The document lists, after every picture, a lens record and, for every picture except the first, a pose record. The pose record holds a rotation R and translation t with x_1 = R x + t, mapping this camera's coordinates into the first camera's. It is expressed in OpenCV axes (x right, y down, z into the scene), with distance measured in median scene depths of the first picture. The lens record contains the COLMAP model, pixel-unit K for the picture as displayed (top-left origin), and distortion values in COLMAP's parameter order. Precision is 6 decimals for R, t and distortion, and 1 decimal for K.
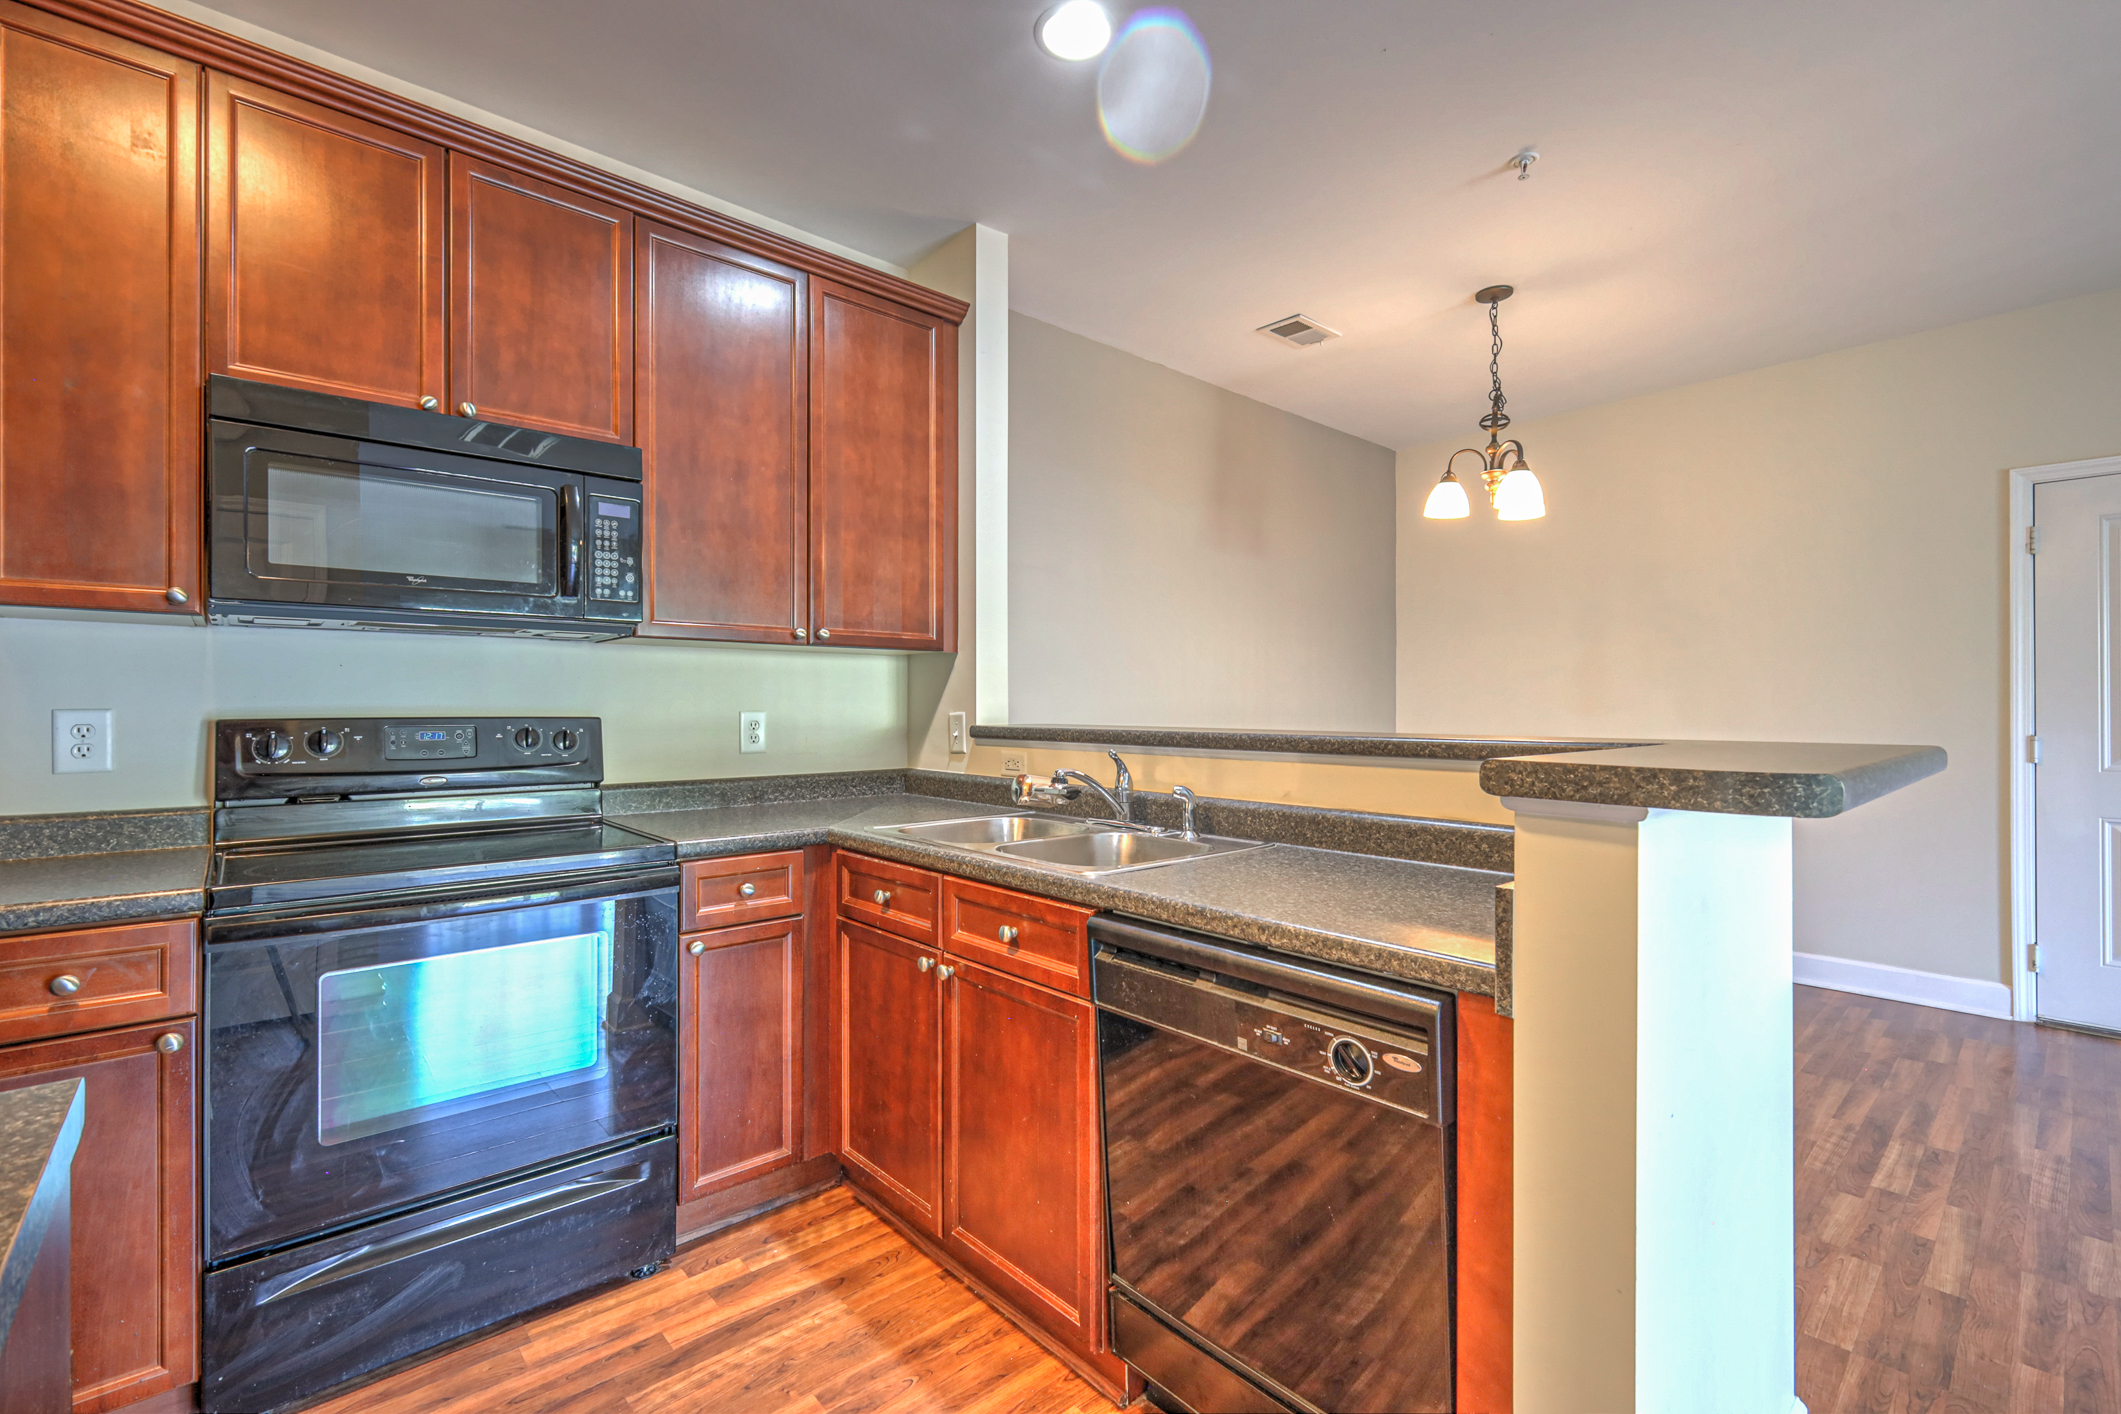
lens RADIAL K [[919.2, 0, 1057.0], [0, 919.2, 706.4], [0, 0, 1]] dist [0.000254, -0.000560]
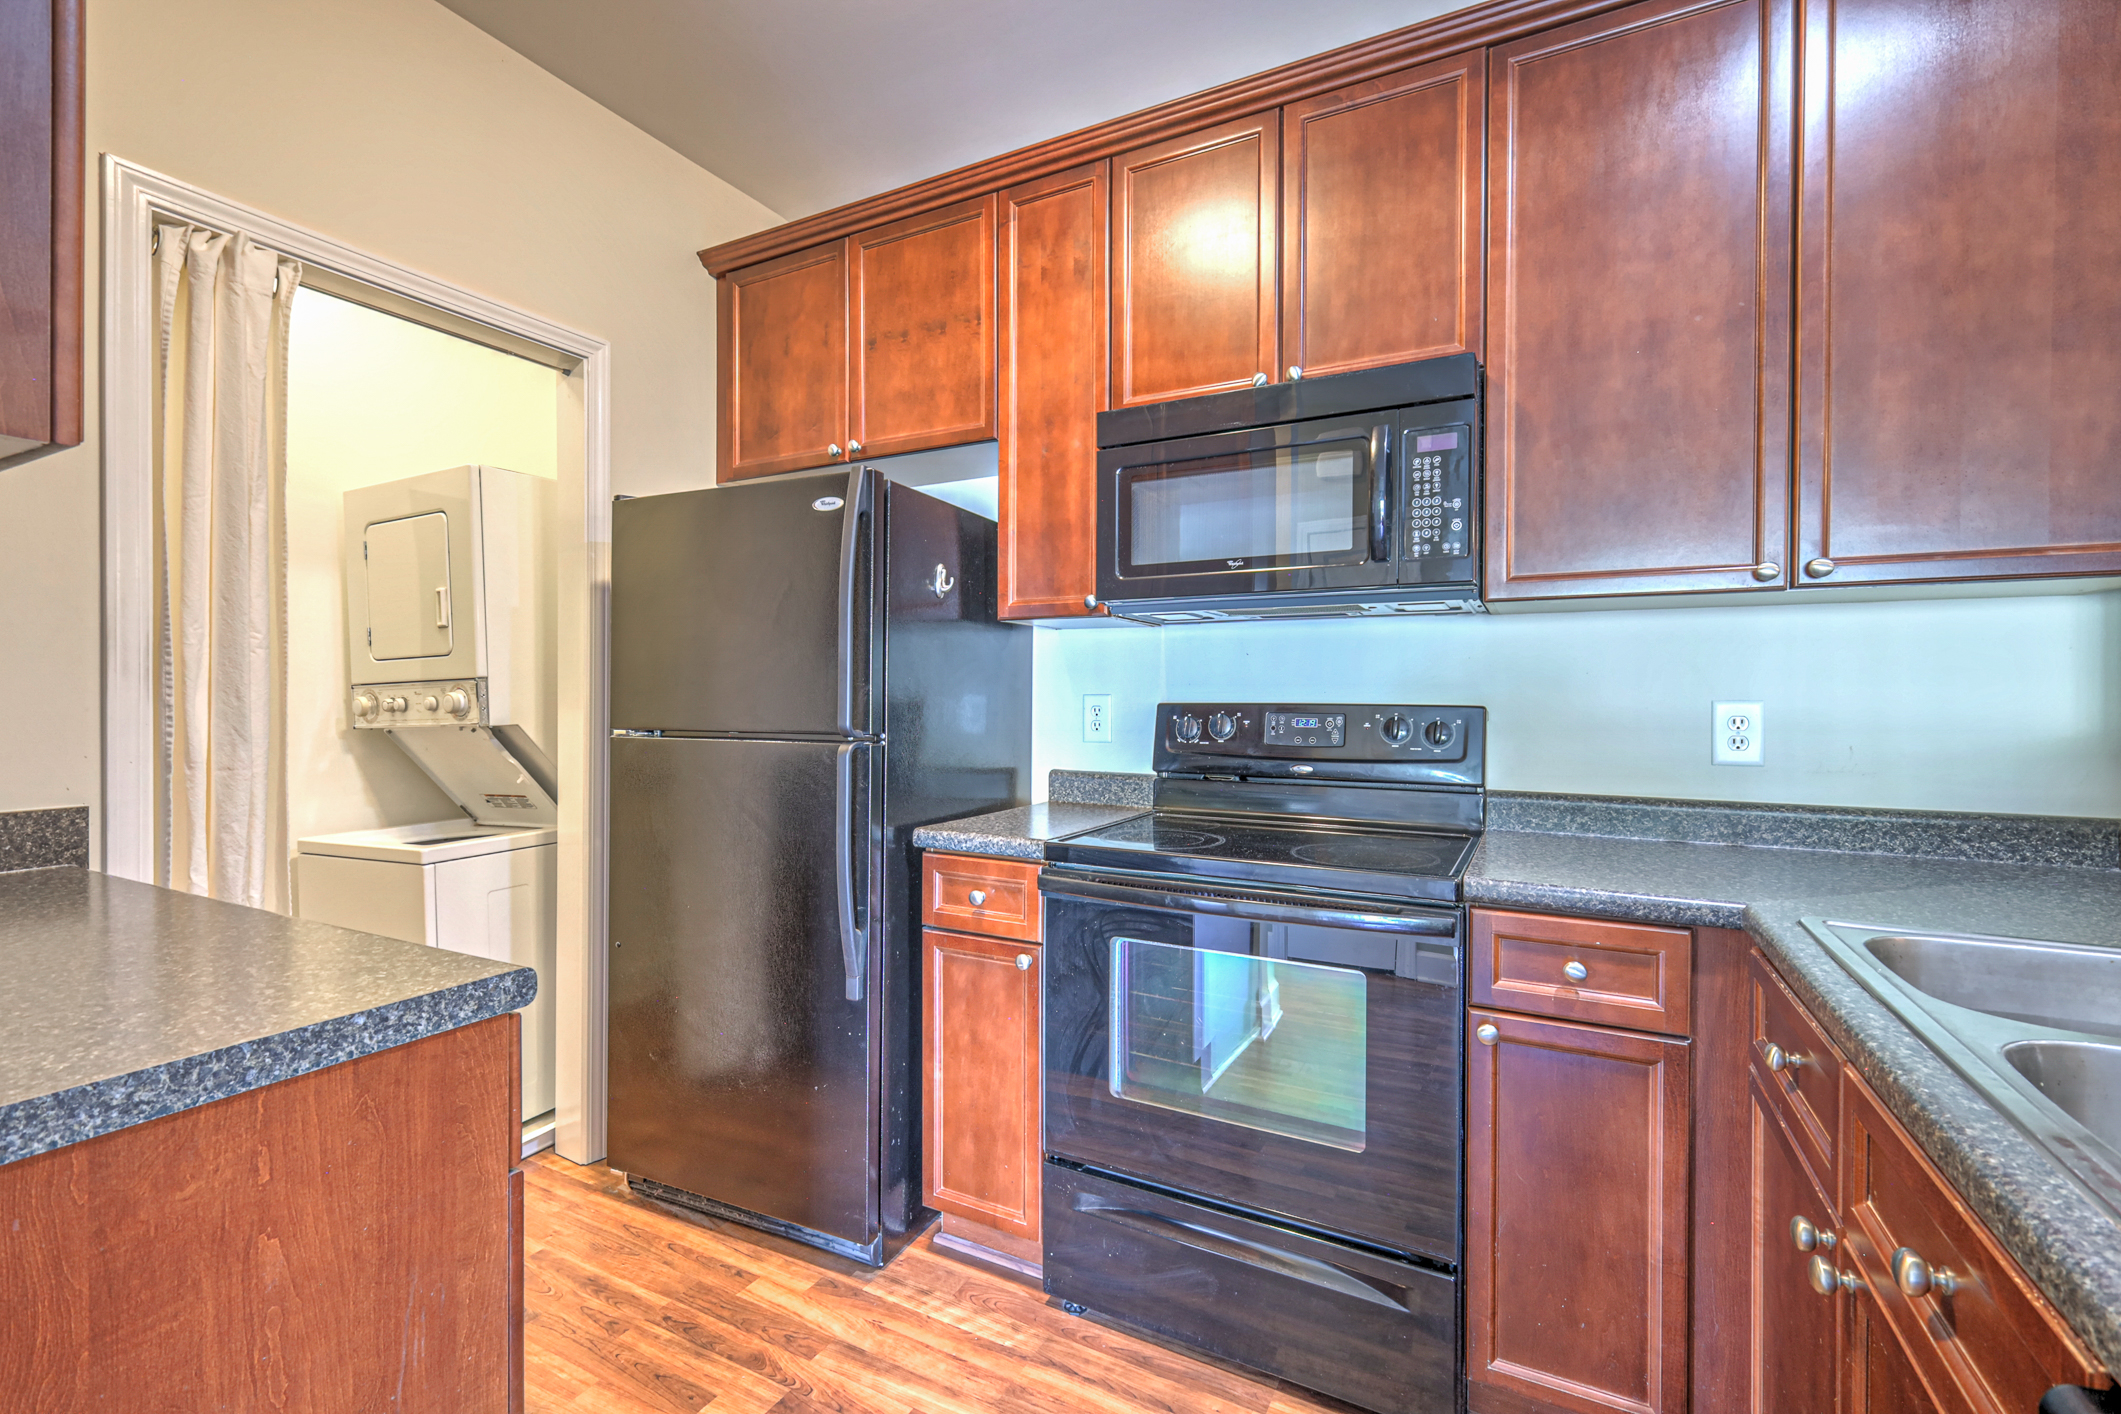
lens RADIAL K [[919.2, 0, 1059.9], [0, 919.2, 703.3], [0, 0, 1]] dist [0.000254, -0.000560]
pose [[0.345771, 0.009163, -0.938274, 0.142737], [-0.003251, 0.999958, 0.008568, 0.004104], [0.938313, 0.000088, 0.345787, 0.412196]]
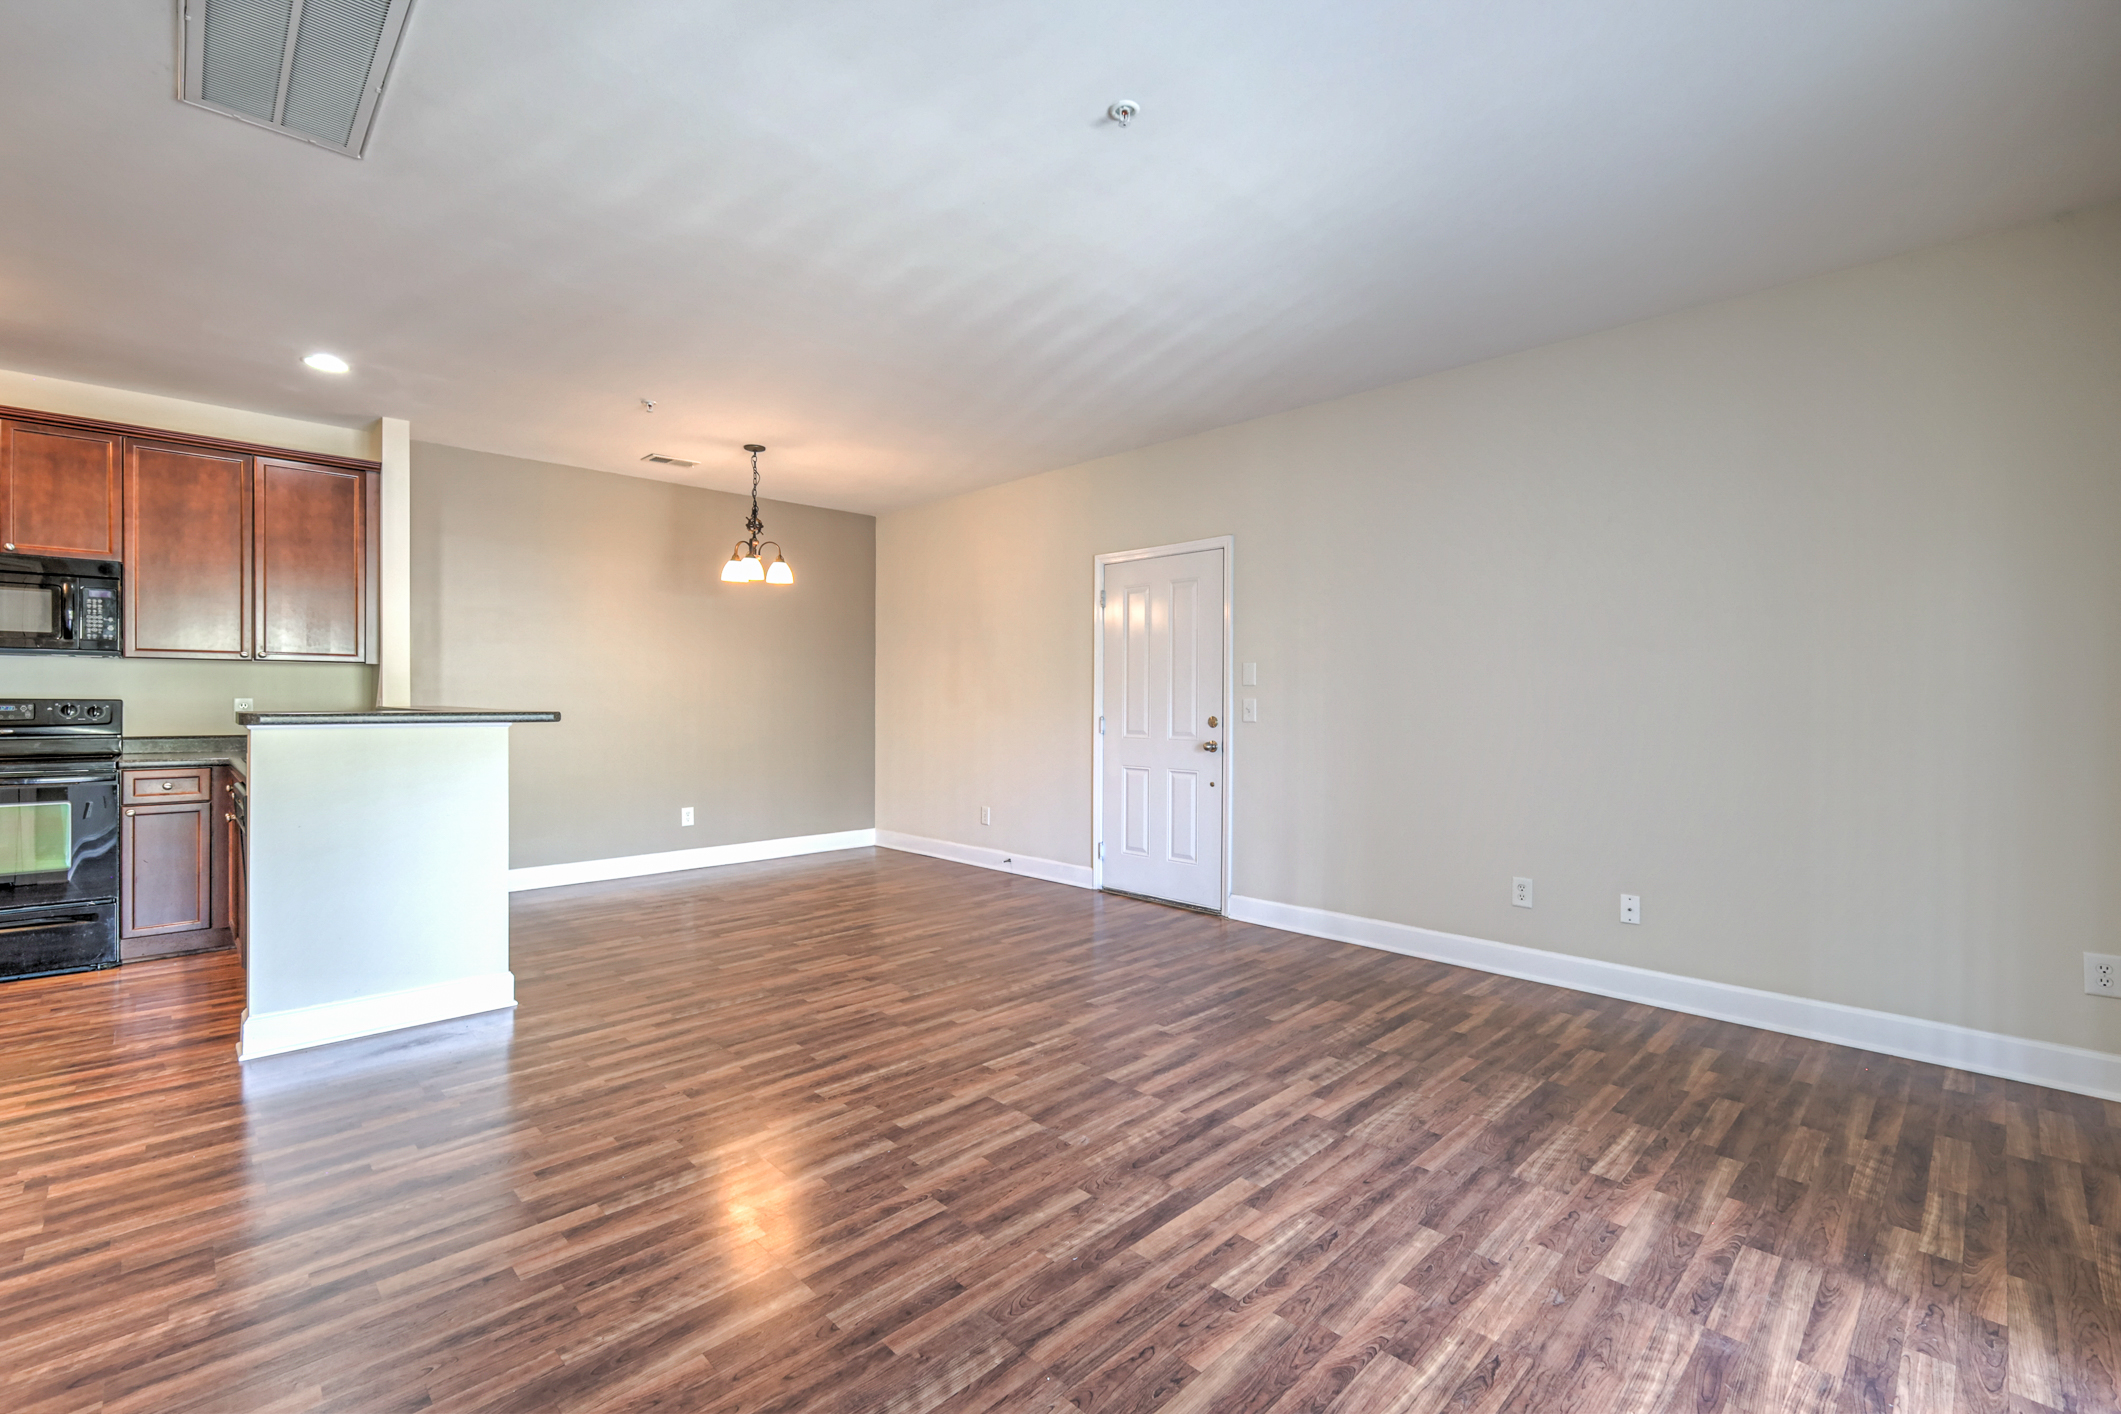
lens RADIAL K [[919.2, 0, 1062.0], [0, 919.2, 705.8], [0, 0, 1]] dist [0.000254, -0.000560]
pose [[0.998831, 0.005768, 0.047991, 1.439630], [-0.006139, 0.999952, 0.007585, -0.001646], [-0.047945, -0.007871, 0.998819, -1.034335]]
